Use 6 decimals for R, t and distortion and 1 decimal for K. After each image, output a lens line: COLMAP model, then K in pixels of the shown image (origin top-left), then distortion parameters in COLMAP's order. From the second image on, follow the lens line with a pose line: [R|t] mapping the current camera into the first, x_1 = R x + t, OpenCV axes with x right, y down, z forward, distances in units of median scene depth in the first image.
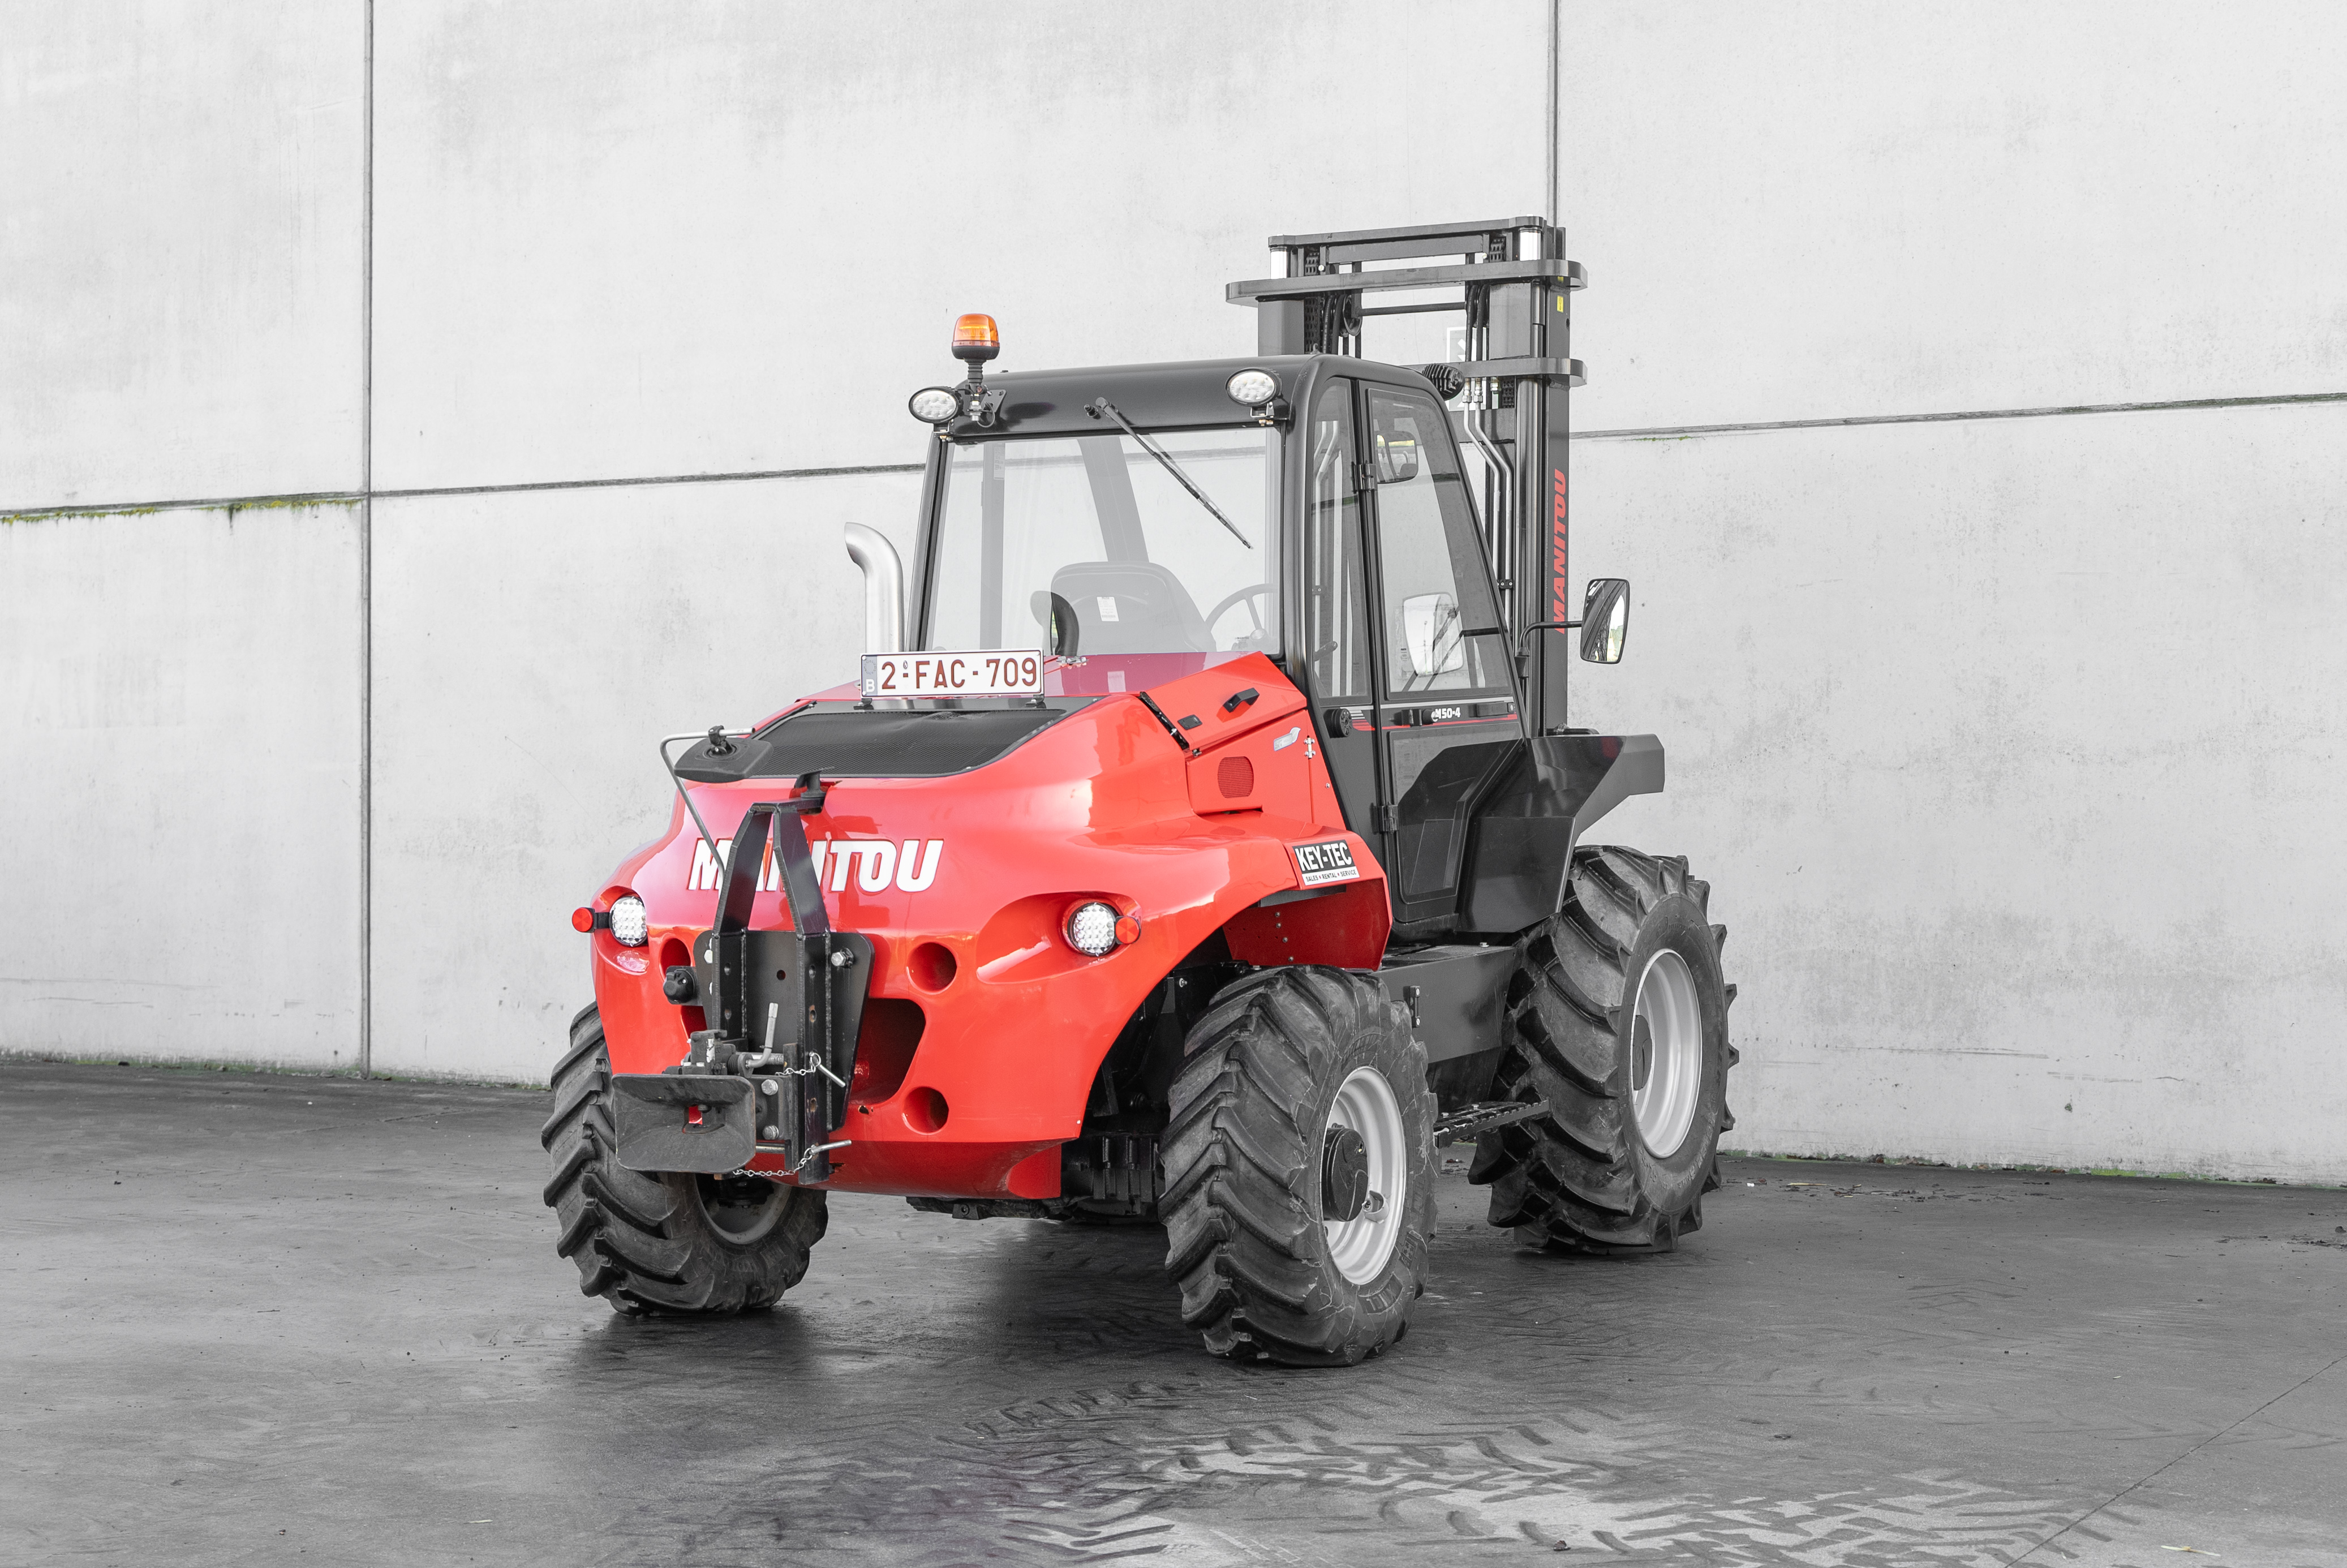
lens RADIAL K [[3719.1, 0, 1146.1], [0, 3719.1, 775.2], [0, 0, 1]] dist [0.005698, -0.060075]
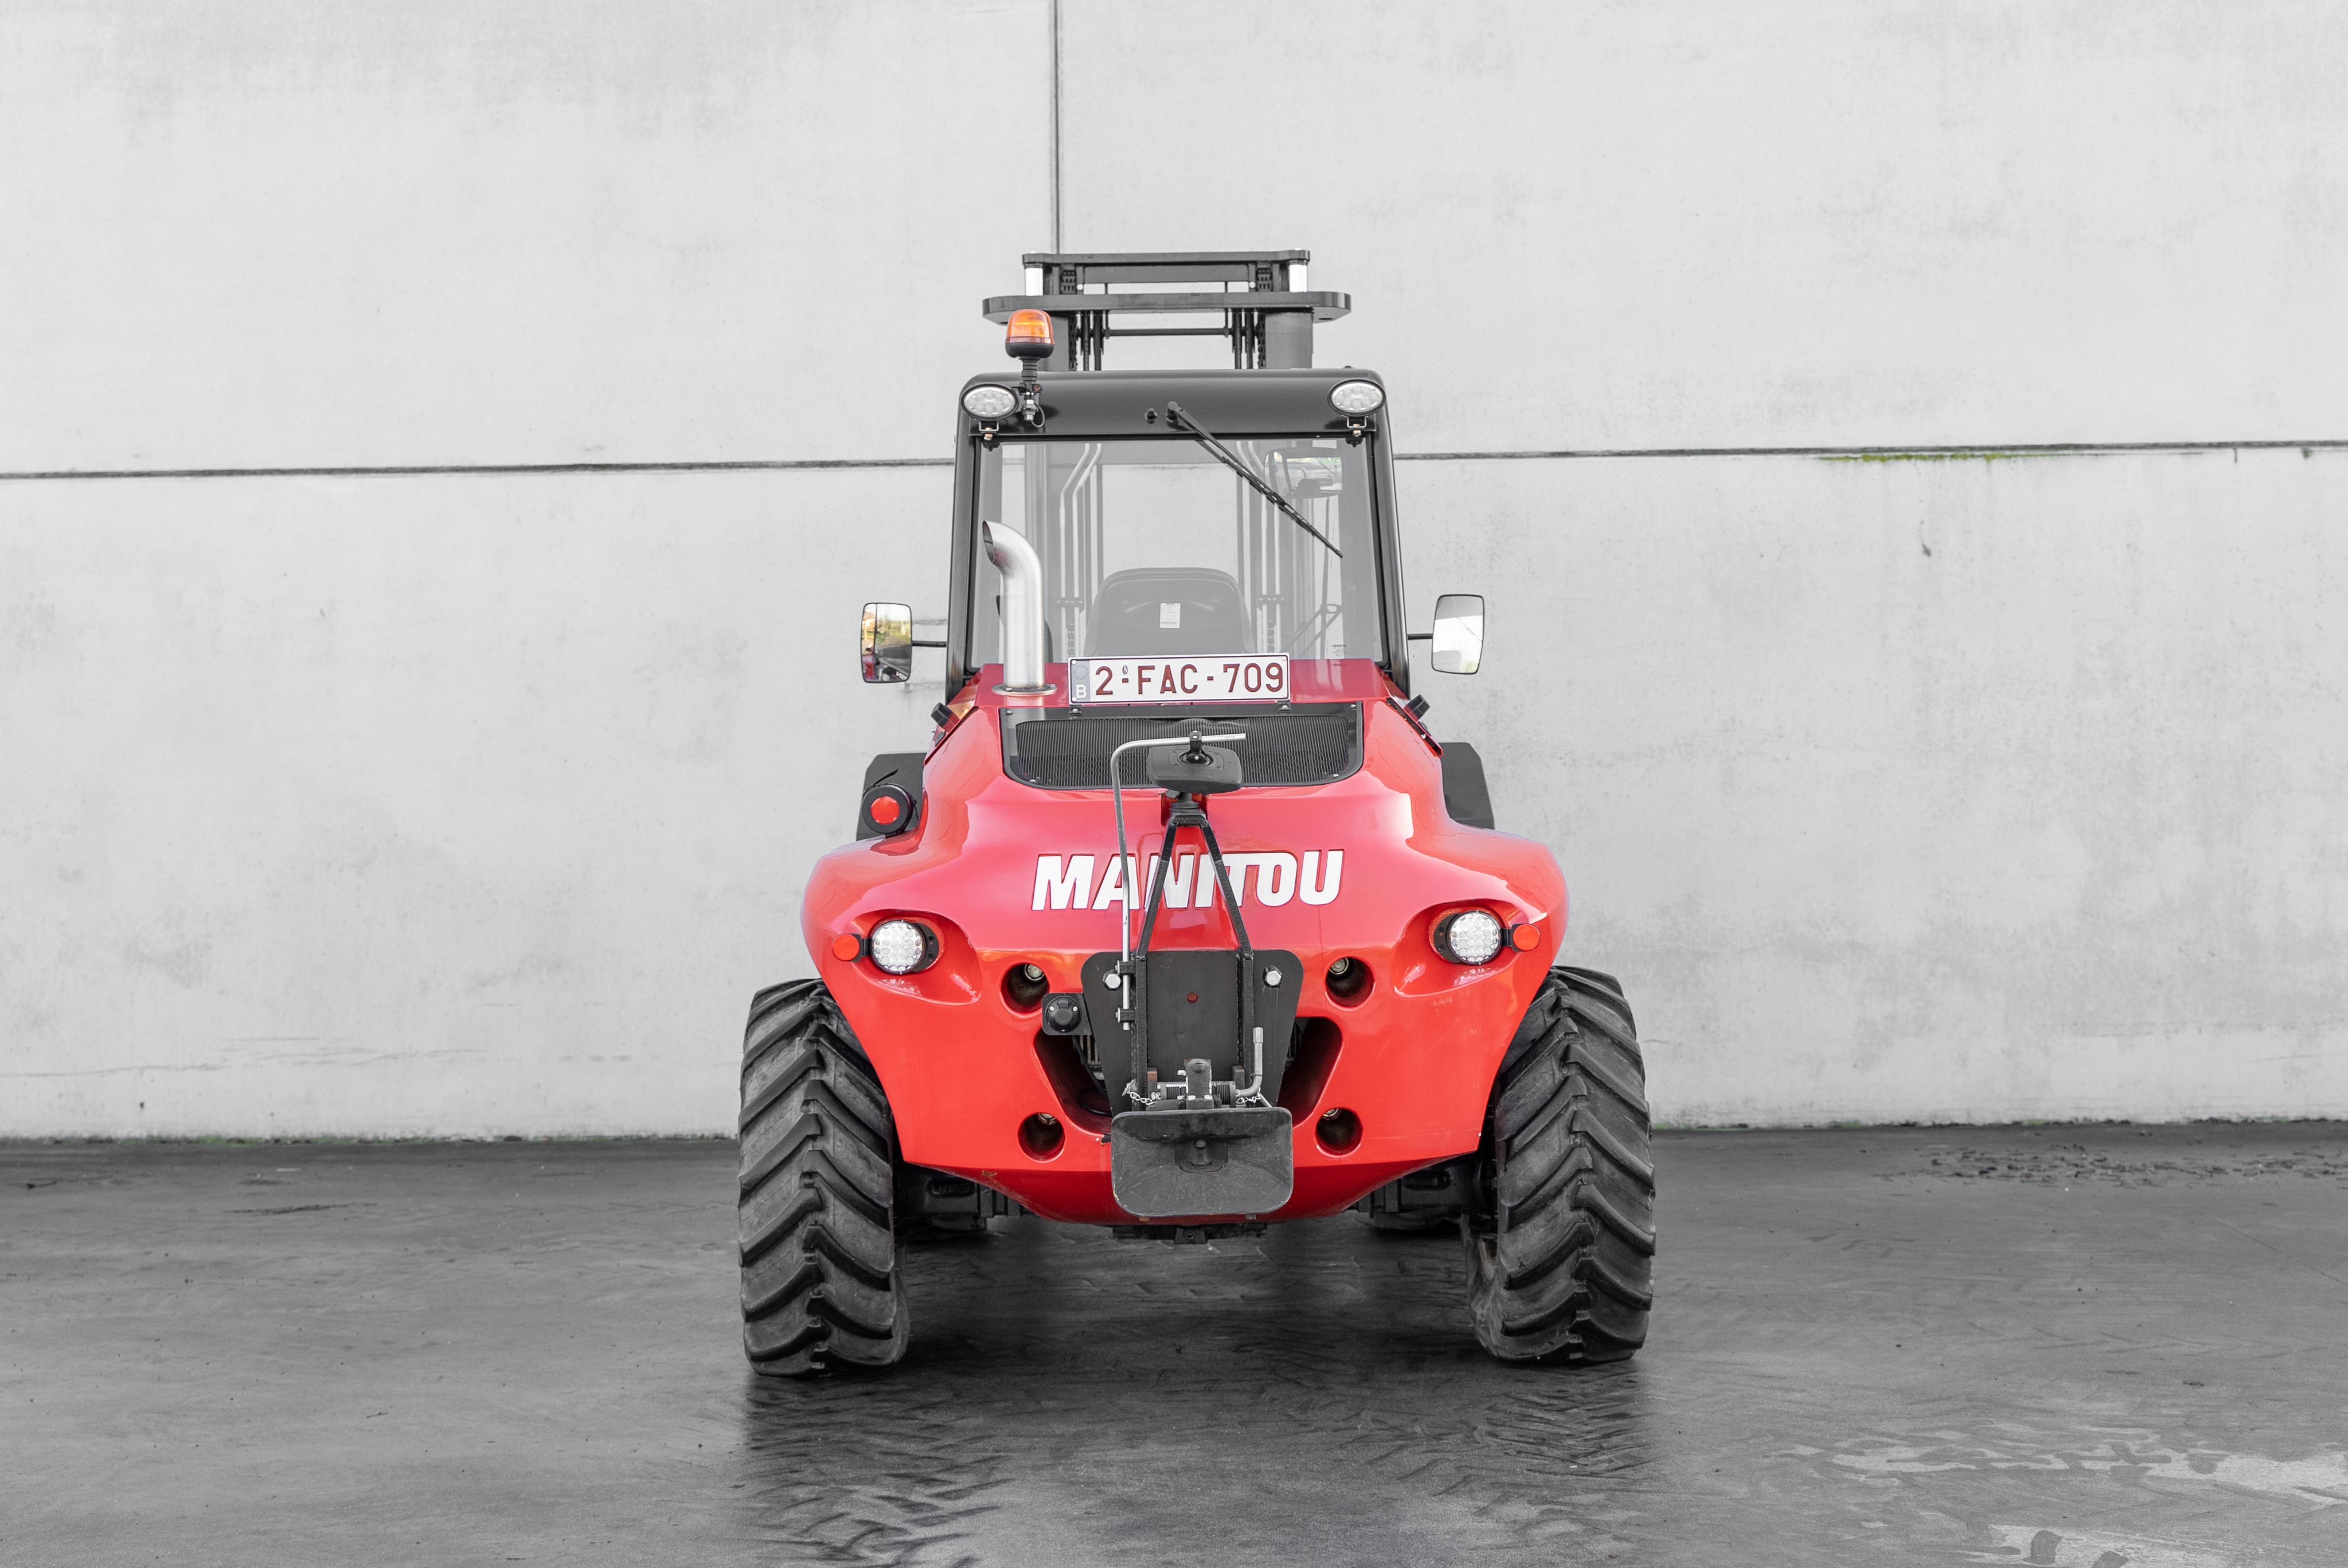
lens RADIAL K [[3277.6, 0, 1182.6], [0, 3277.6, 728.7], [0, 0, 1]] dist [-0.005141, -0.014105]
pose [[0.877507, -0.003073, 0.479554, -0.341709], [0.011538, 0.999825, -0.014707, -0.001399], [-0.479425, 0.018439, 0.877389, 0.188210]]
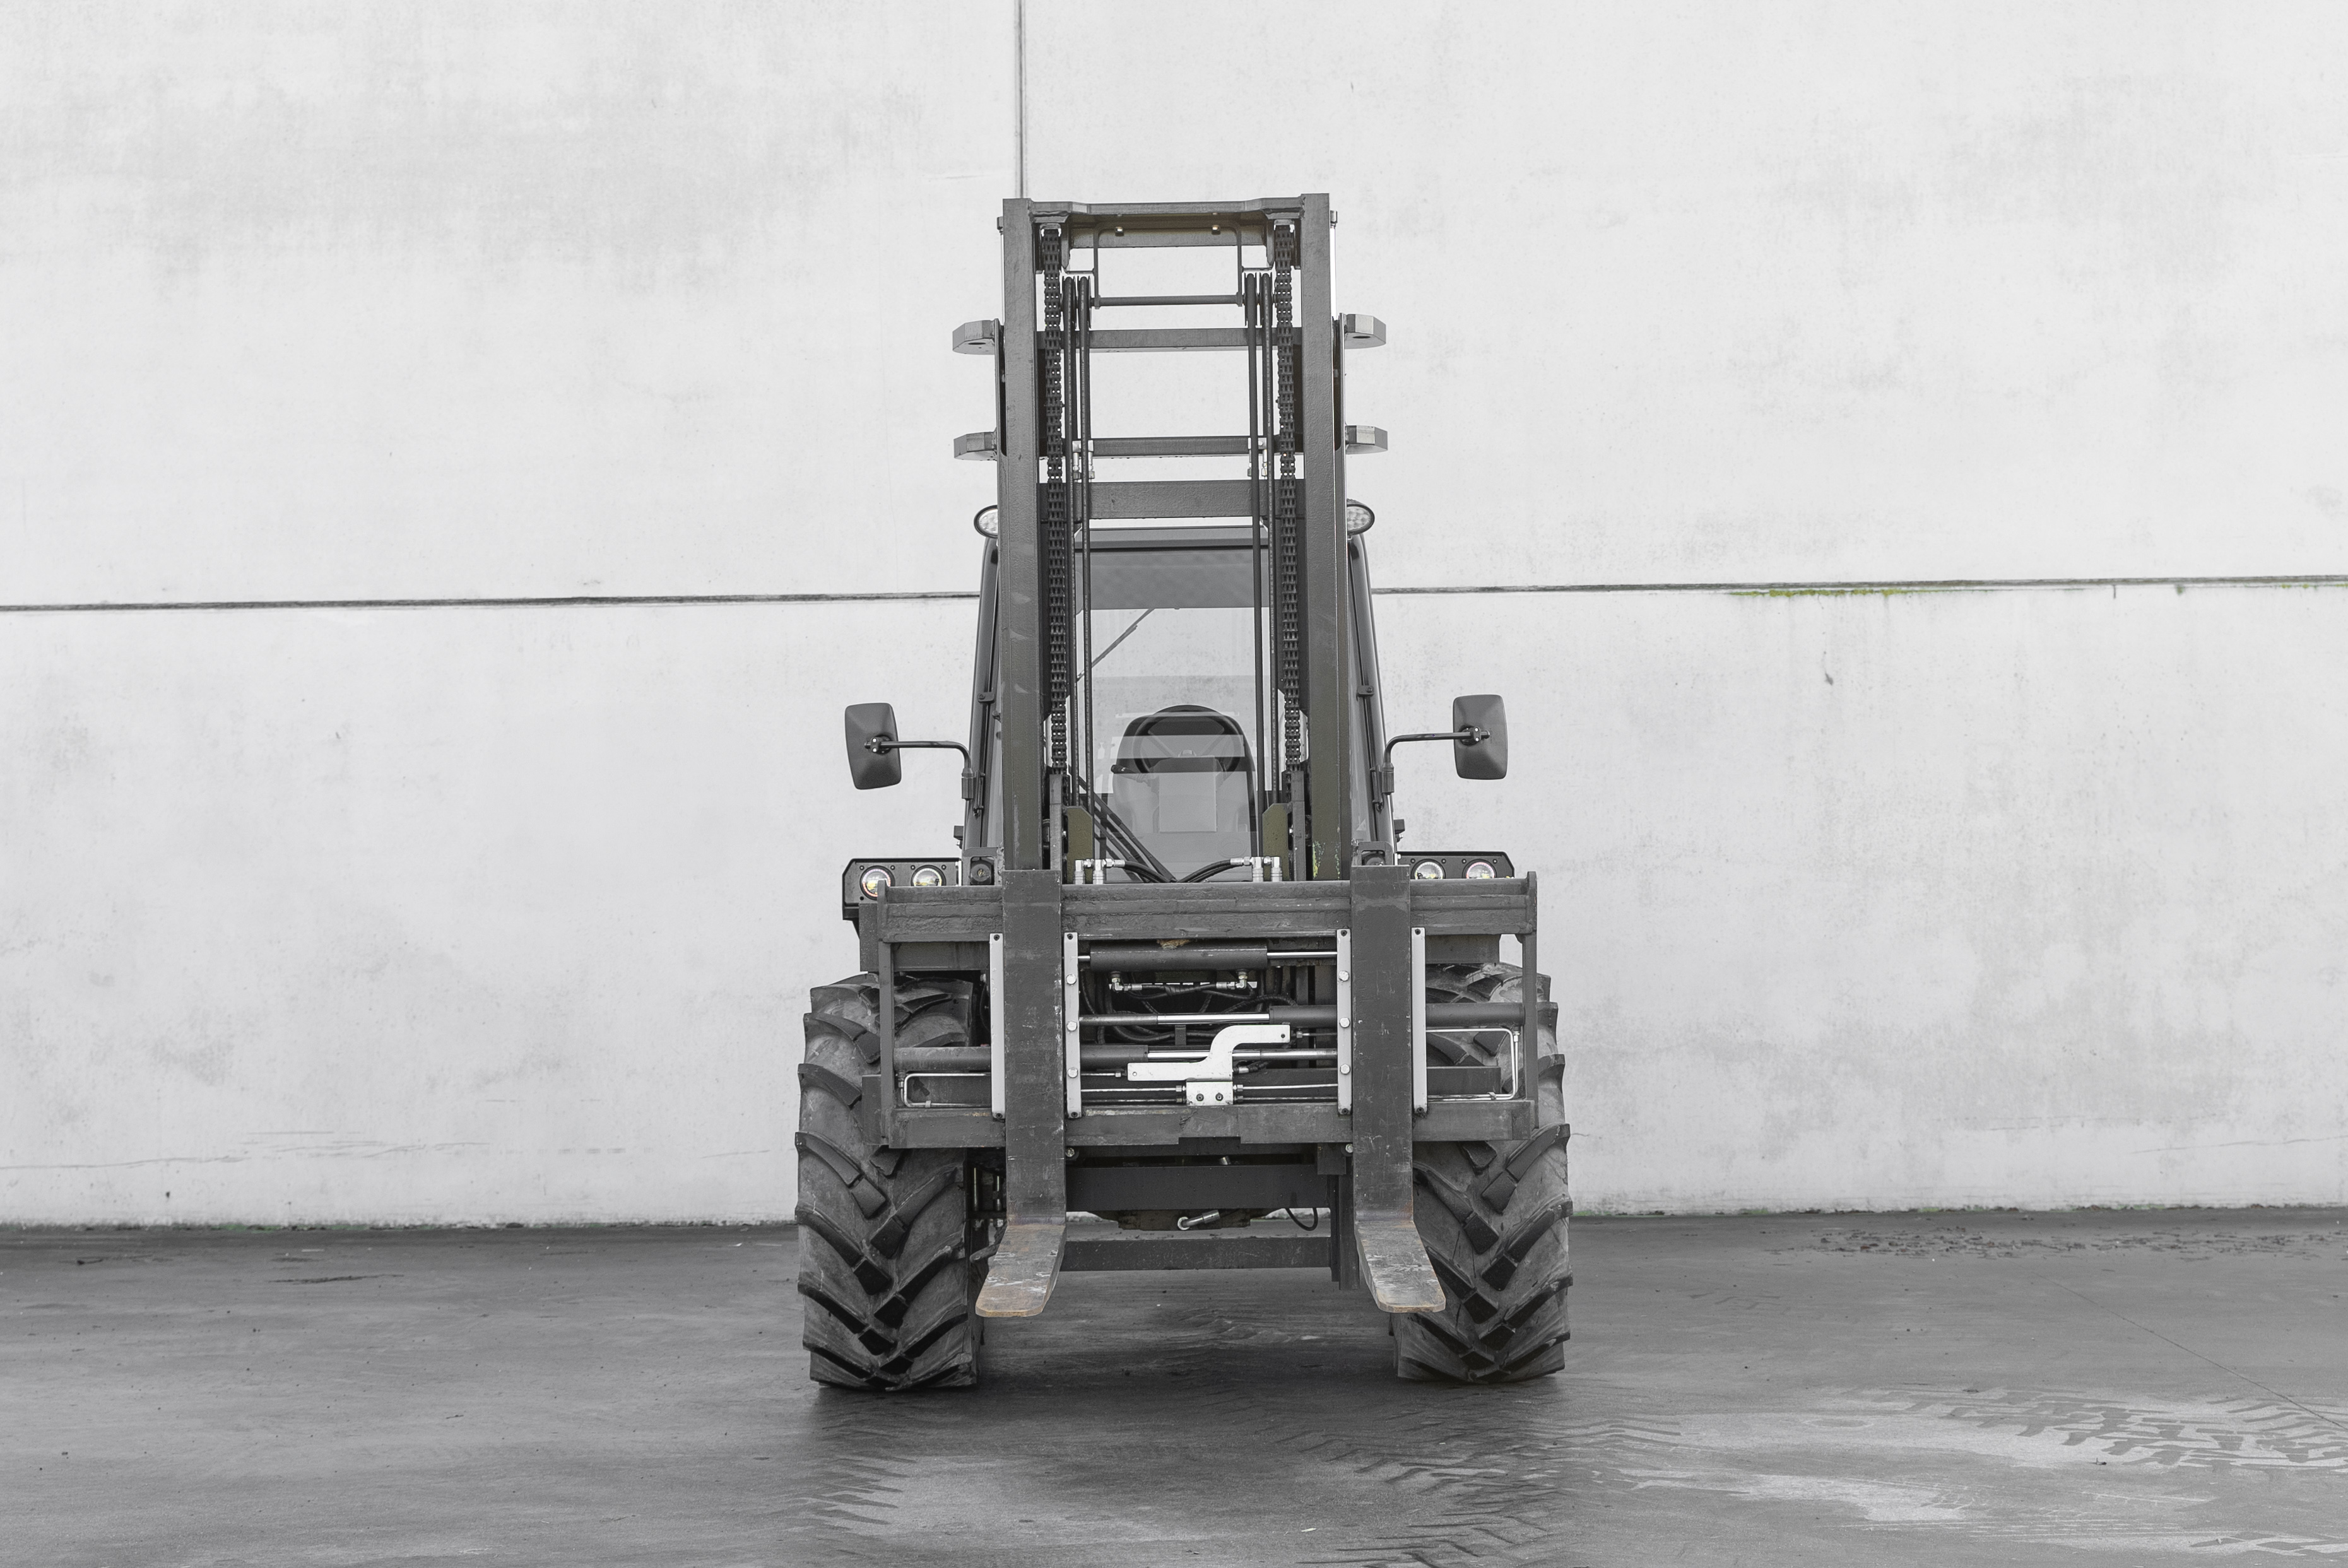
lens RADIAL K [[3612.7, 0, 1182.8], [0, 3612.7, 801.1], [0, 0, 1]] dist [-0.012994, -0.000033]
pose [[0.874306, 0.003187, 0.485365, -0.427909], [0.011124, 0.999584, -0.026601, 0.001641], [-0.485248, 0.028657, 0.873907, 0.016488]]
